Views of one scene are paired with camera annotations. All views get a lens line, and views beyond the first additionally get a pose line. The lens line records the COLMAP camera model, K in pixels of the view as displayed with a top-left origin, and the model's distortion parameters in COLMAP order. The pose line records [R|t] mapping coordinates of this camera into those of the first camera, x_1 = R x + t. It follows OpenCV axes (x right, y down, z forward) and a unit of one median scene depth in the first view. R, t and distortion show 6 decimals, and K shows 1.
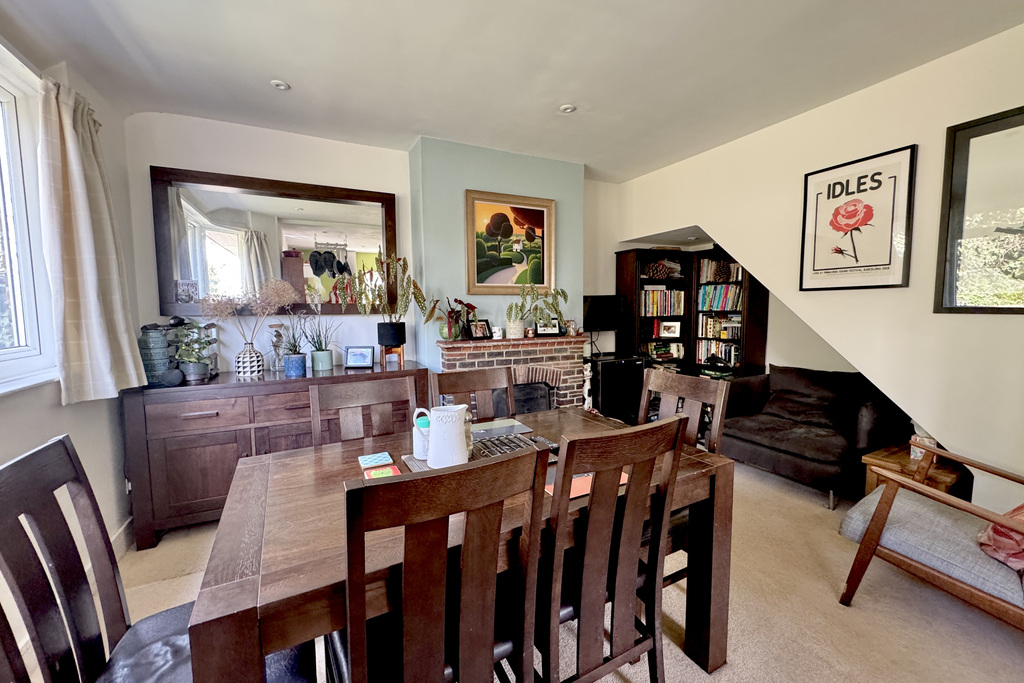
lens RADIAL K [[408.8, 0, 514.4], [0, 408.8, 342.6], [0, 0, 1]] dist [-0.004055, 0.000151]
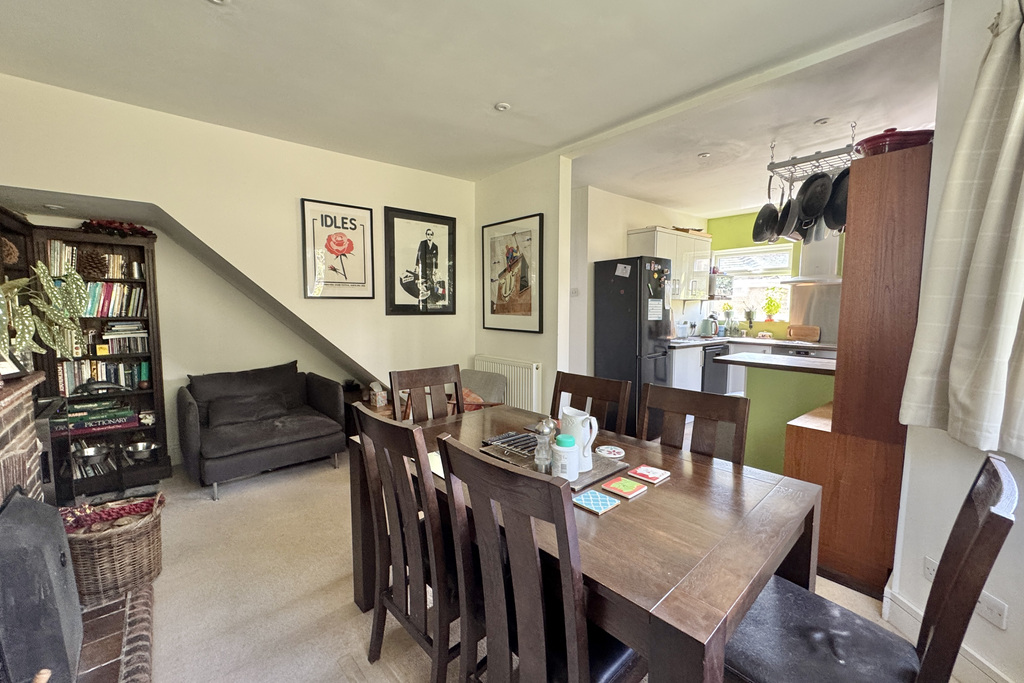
lens RADIAL K [[408.8, 0, 511.5], [0, 408.8, 343.8], [0, 0, 1]] dist [-0.004055, 0.000151]
pose [[-0.238321, -0.079810, 0.967902, -0.625244], [0.086368, 0.990927, 0.102974, -0.073030], [-0.967338, 0.108137, -0.229266, 0.774135]]
